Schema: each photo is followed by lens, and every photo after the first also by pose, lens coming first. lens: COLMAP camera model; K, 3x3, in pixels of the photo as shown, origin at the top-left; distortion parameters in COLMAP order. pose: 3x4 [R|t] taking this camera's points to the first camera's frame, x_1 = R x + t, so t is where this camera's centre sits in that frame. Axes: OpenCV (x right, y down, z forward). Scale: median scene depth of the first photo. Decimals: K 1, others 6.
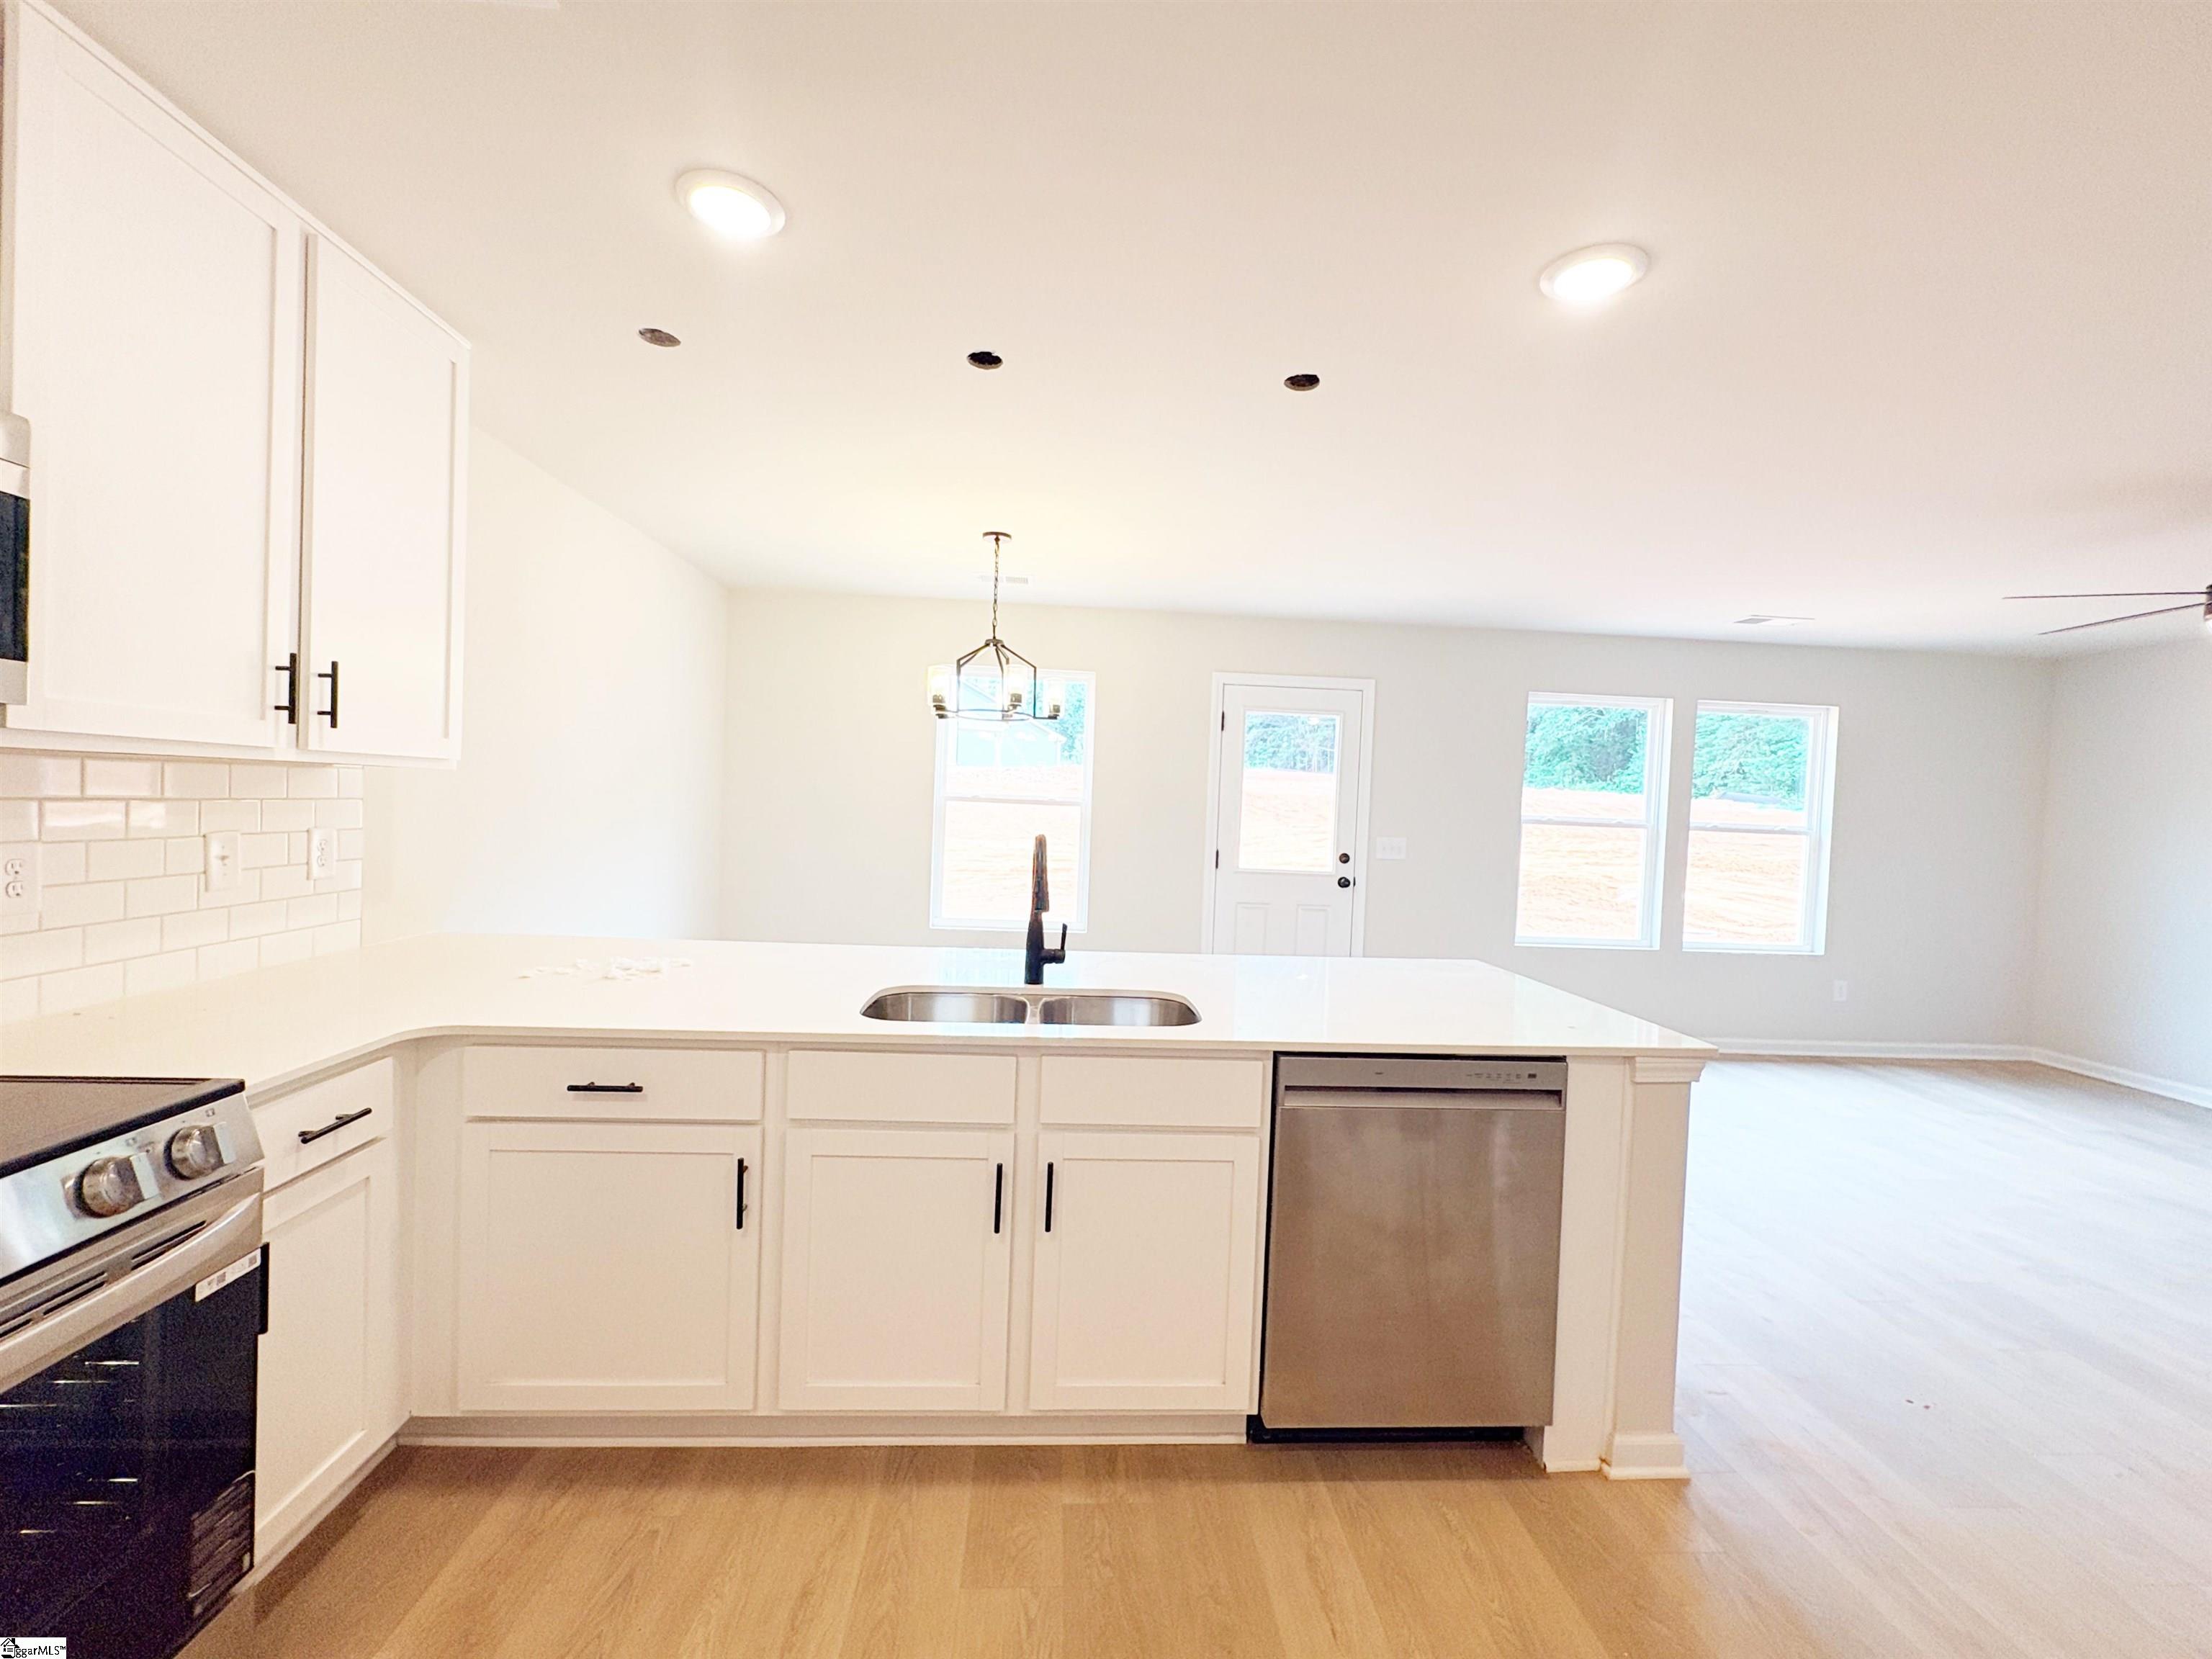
lens RADIAL K [[900.7, 0, 1106.0], [0, 900.7, 829.5], [0, 0, 1]] dist [0.002071, 0.000050]
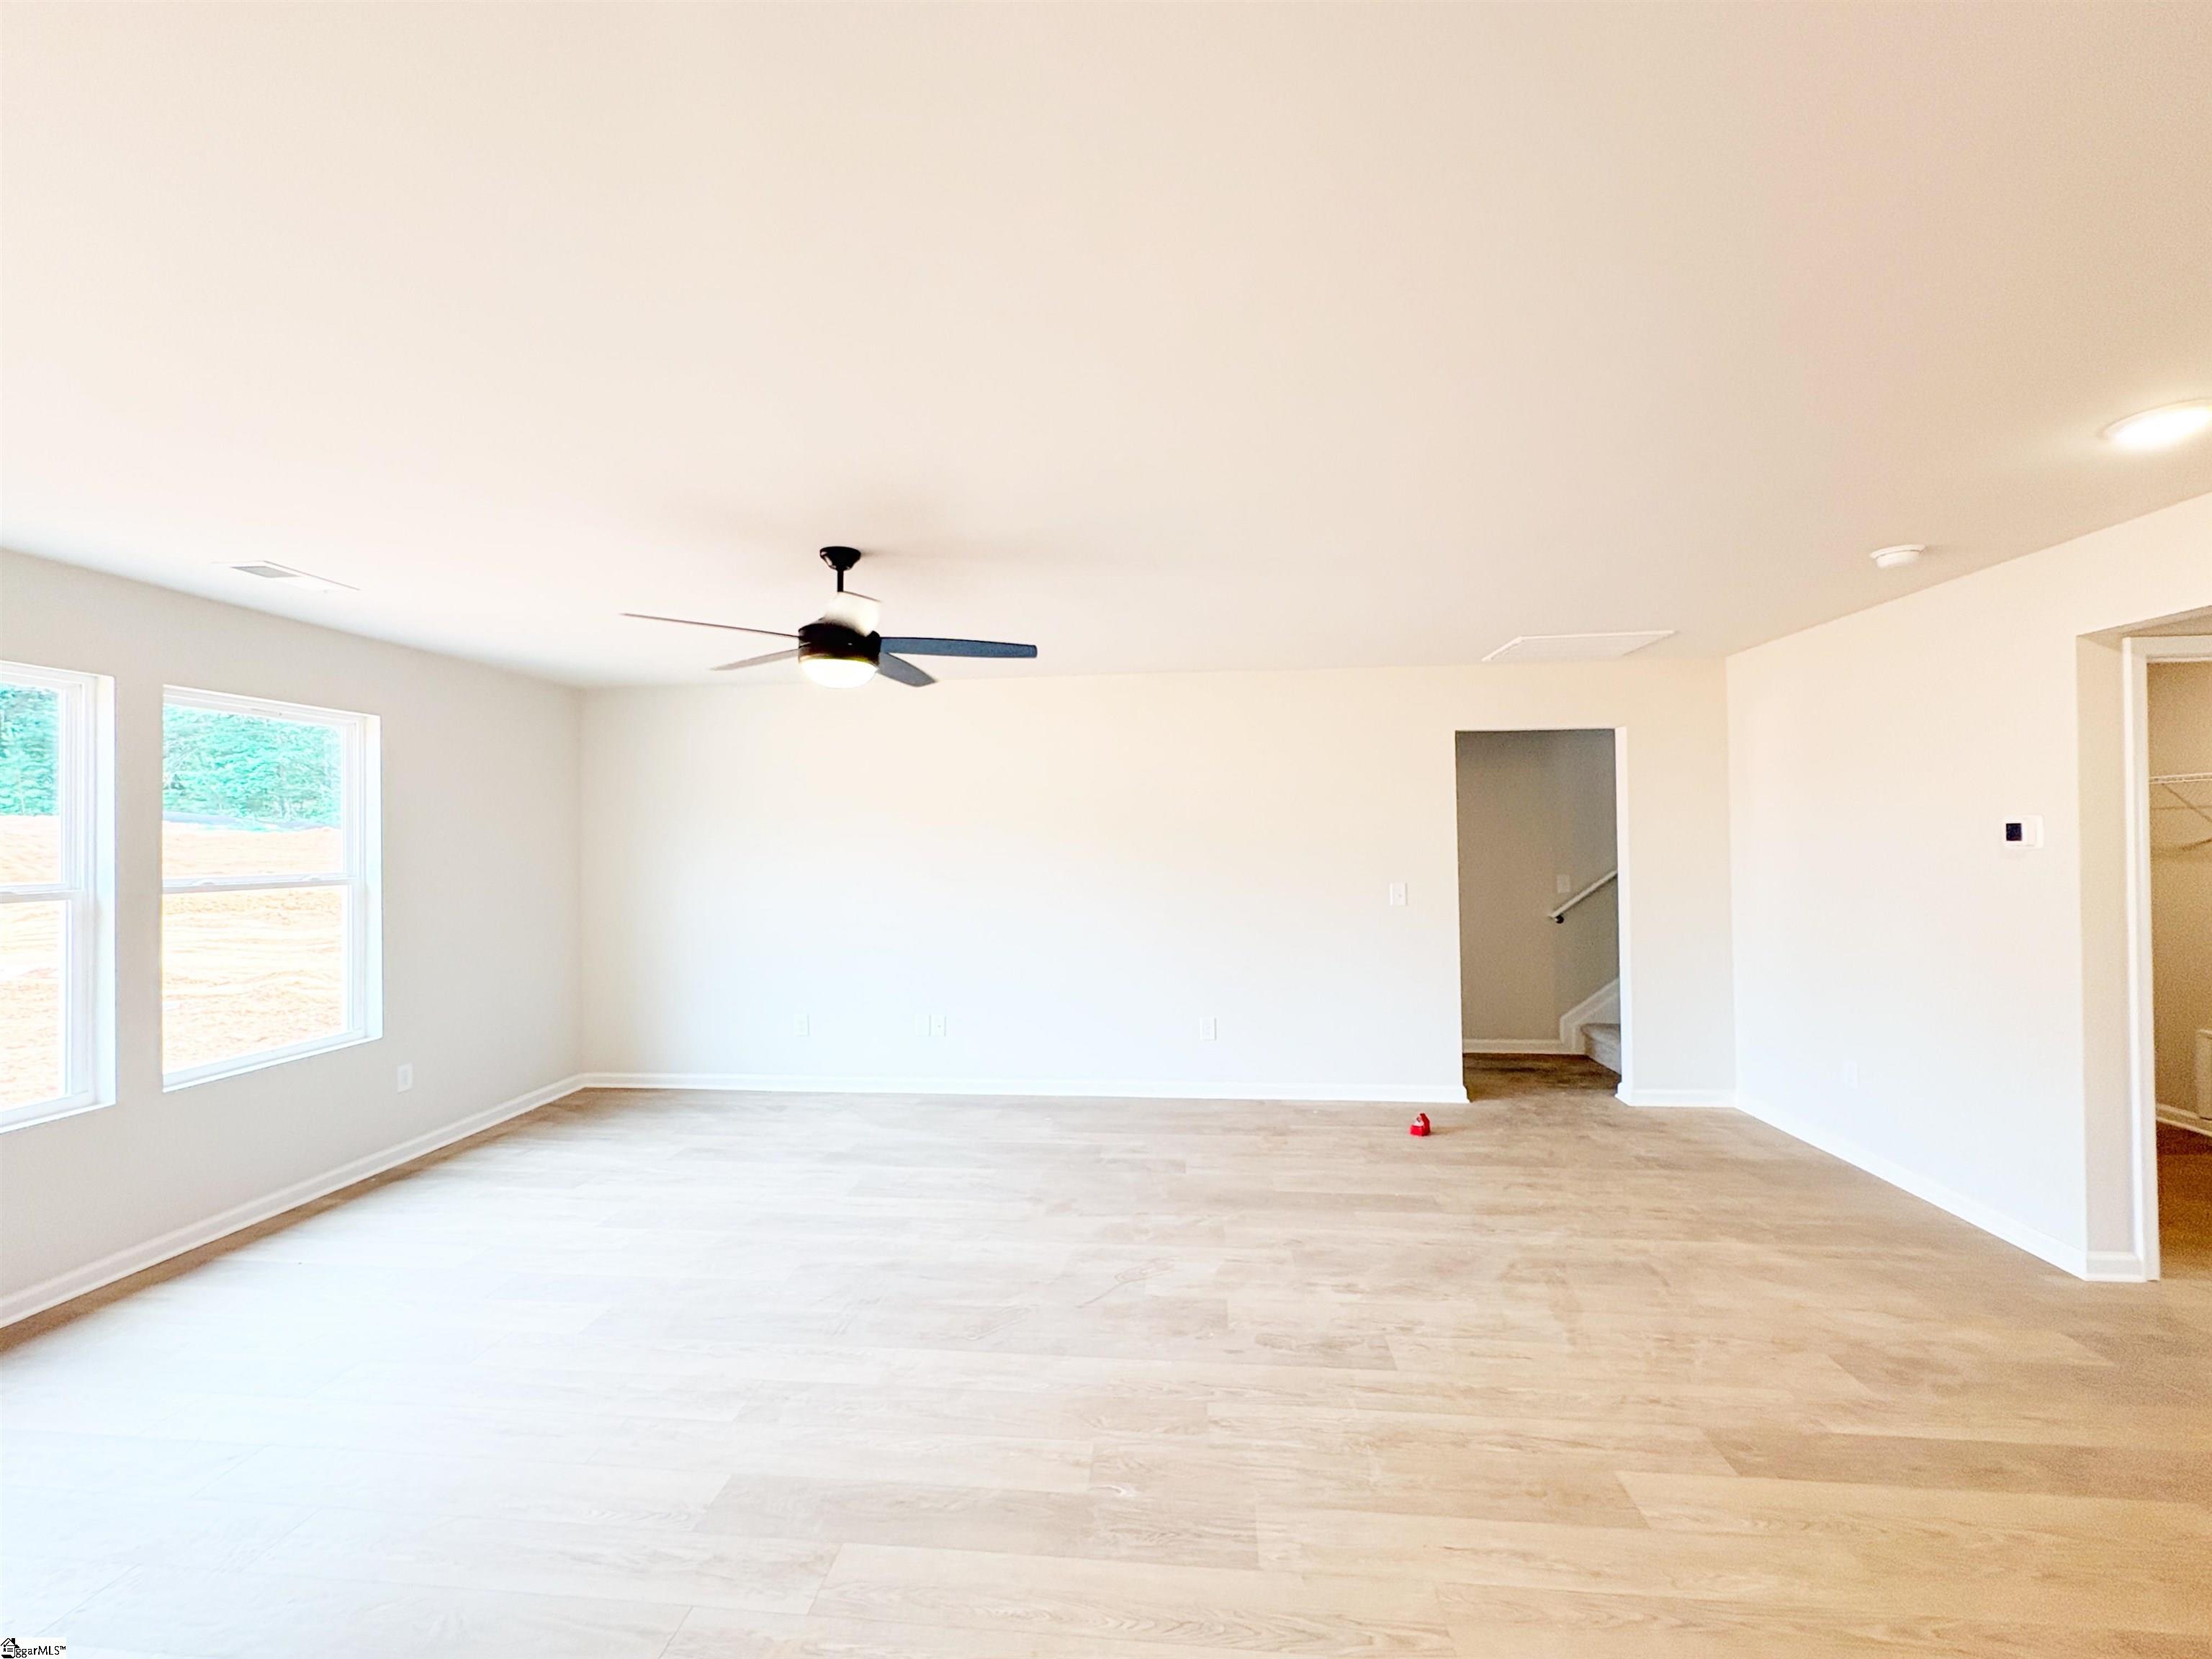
lens RADIAL K [[887.2, 0, 1106.0], [0, 887.2, 829.5], [0, 0, 1]] dist [0.000929, 0.000138]
pose [[0.147729, -0.031723, 0.988519, 0.151424], [0.048758, 0.998504, 0.024757, -0.028617], [-0.987825, 0.044541, 0.149055, 0.283038]]
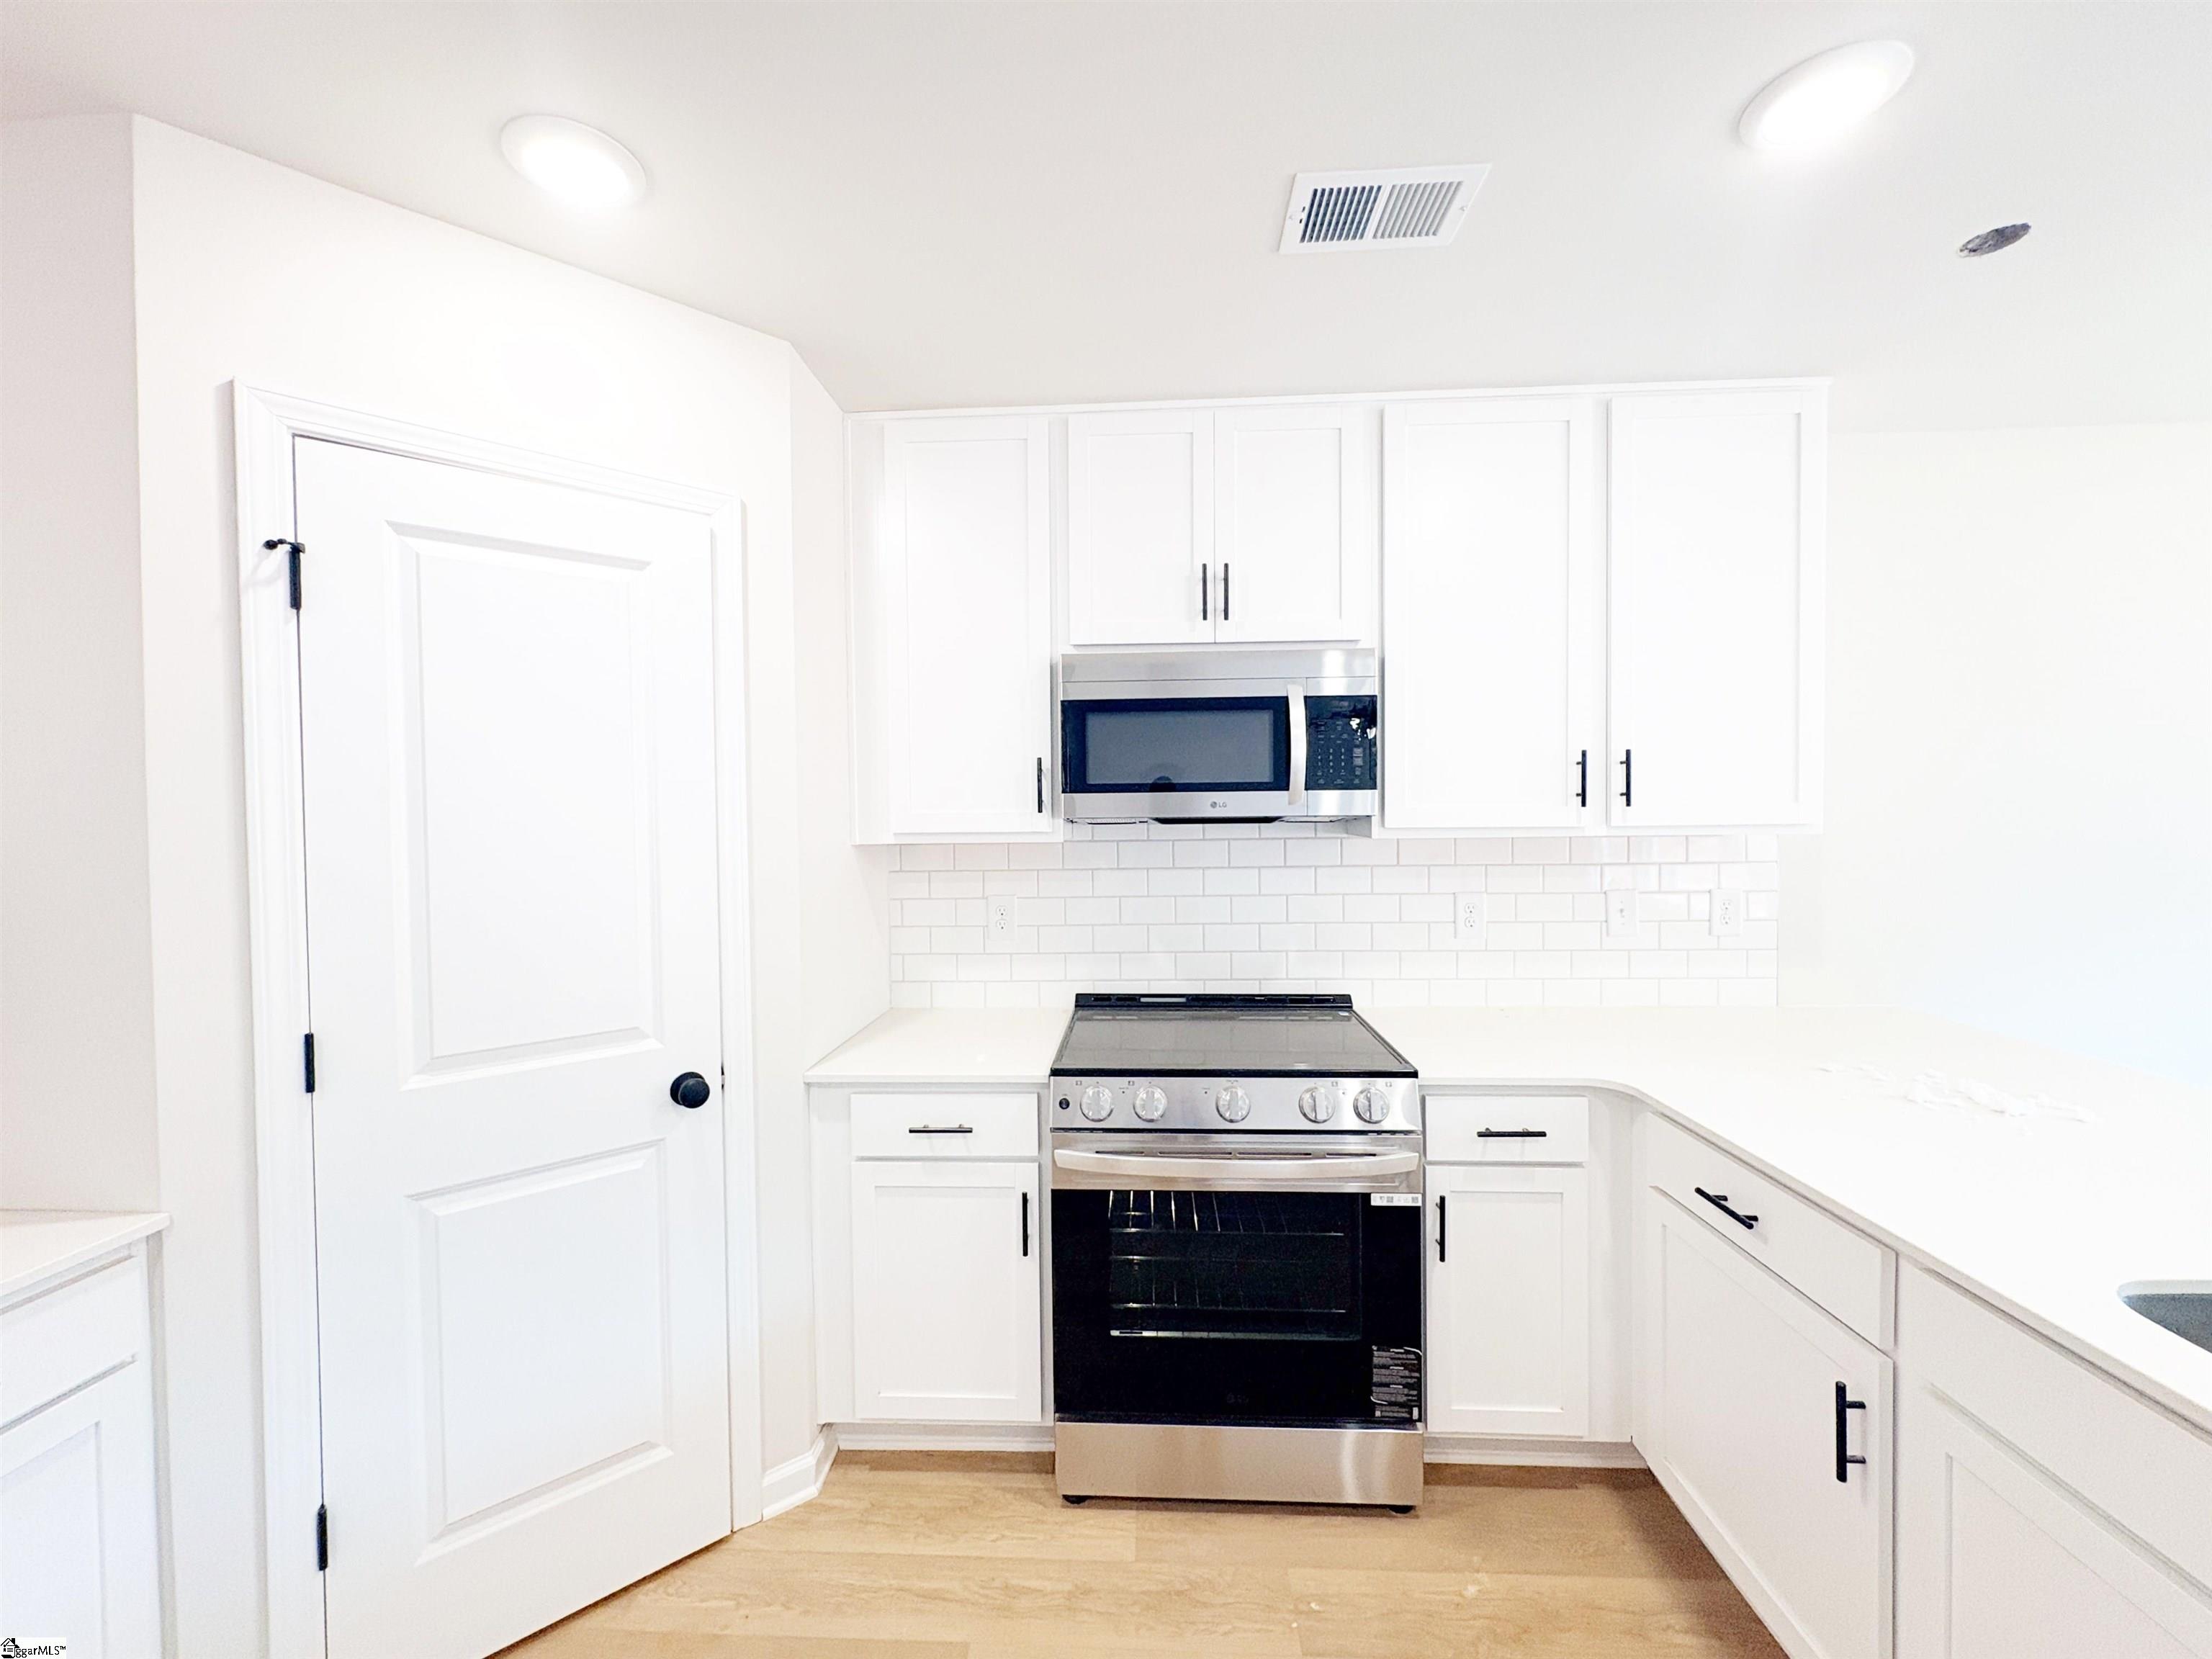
lens RADIAL K [[887.2, 0, 1106.0], [0, 887.2, 829.5], [0, 0, 1]] dist [0.000929, 0.000138]
pose [[-0.102124, -0.016125, -0.994641, 0.119851], [-0.023457, 0.999630, -0.013797, -0.017732], [0.994495, 0.021922, -0.102464, 0.154037]]
